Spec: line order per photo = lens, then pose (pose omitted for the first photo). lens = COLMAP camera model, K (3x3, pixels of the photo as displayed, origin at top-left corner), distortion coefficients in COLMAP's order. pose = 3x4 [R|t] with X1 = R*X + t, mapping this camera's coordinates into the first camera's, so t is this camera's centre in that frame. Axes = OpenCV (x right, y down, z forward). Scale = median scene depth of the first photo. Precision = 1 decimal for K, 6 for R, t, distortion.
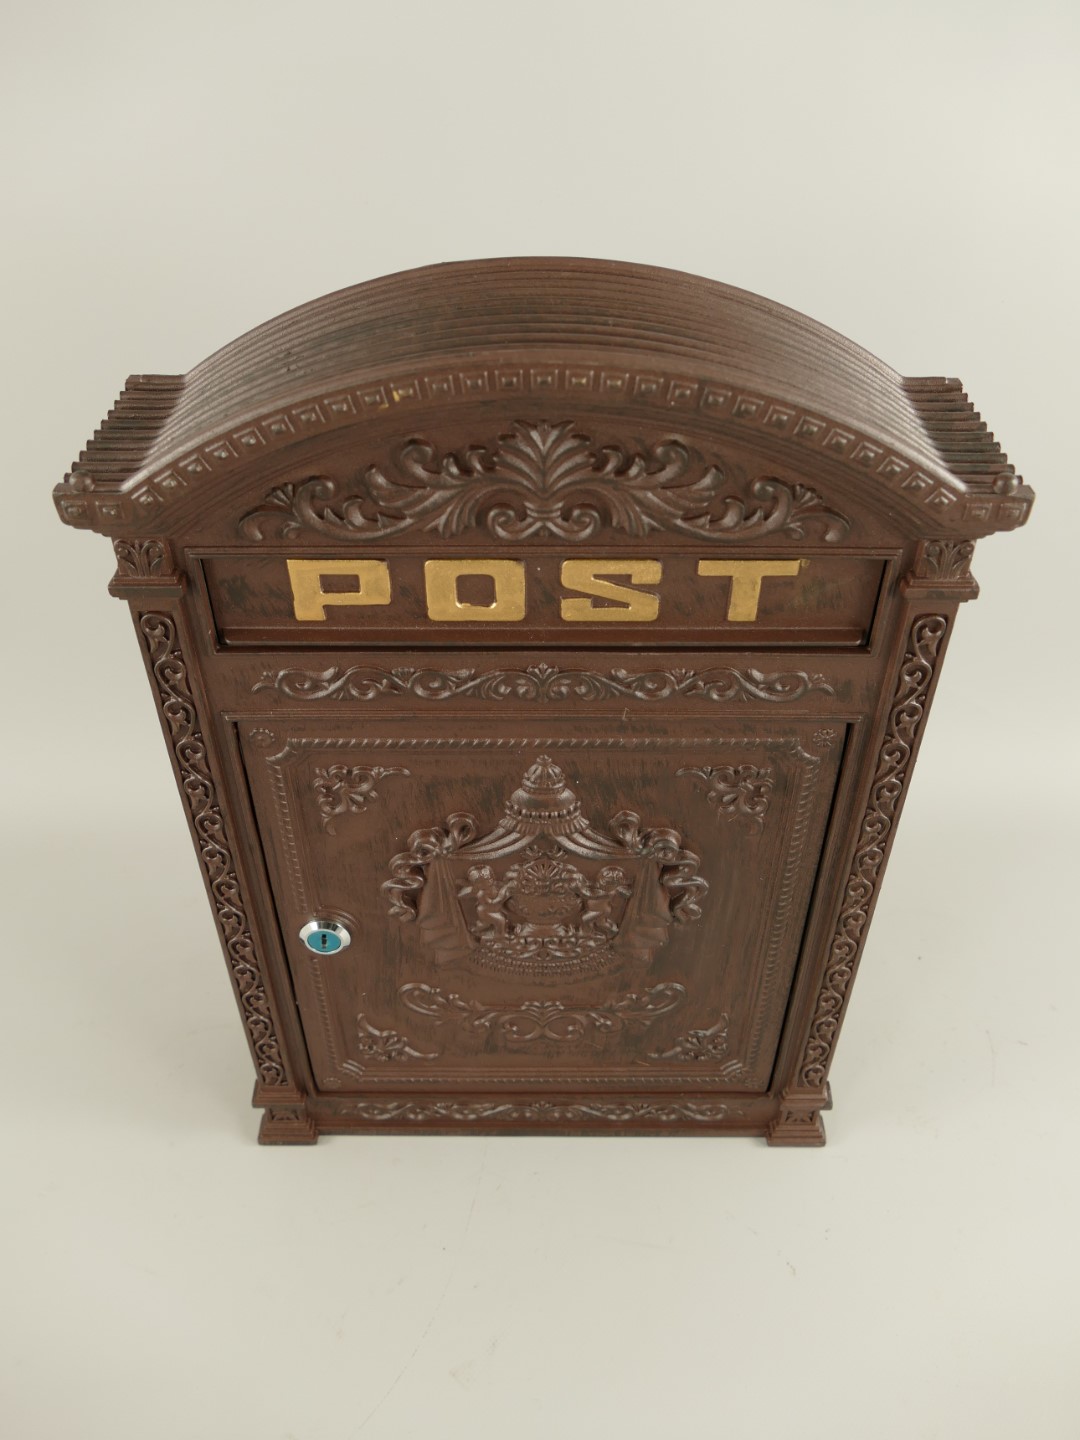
lens RADIAL K [[1141.0, 0, 540.0], [0, 1141.0, 720.0], [0, 0, 1]] dist [-0.010405, 0.001154]
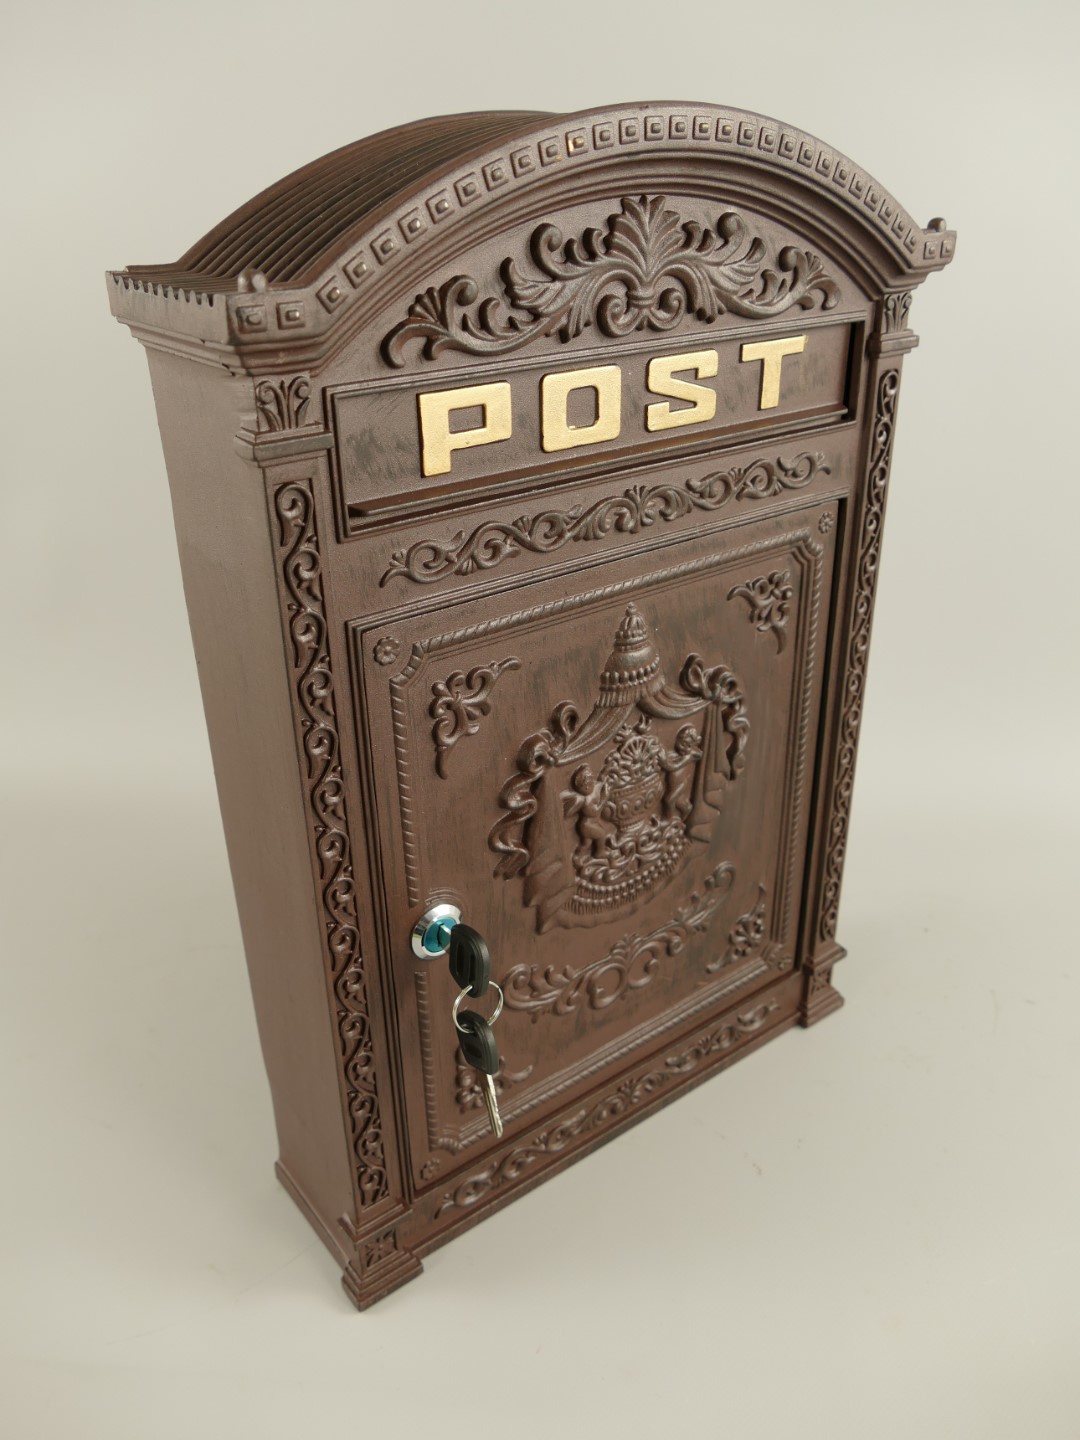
lens RADIAL K [[1141.0, 0, 540.0], [0, 1141.0, 720.0], [0, 0, 1]] dist [-0.010405, 0.001154]
pose [[0.793014, -0.284592, 0.538643, -0.688990], [0.404513, 0.907111, -0.116269, 0.228372], [-0.455520, 0.310091, 0.834473, 0.287402]]
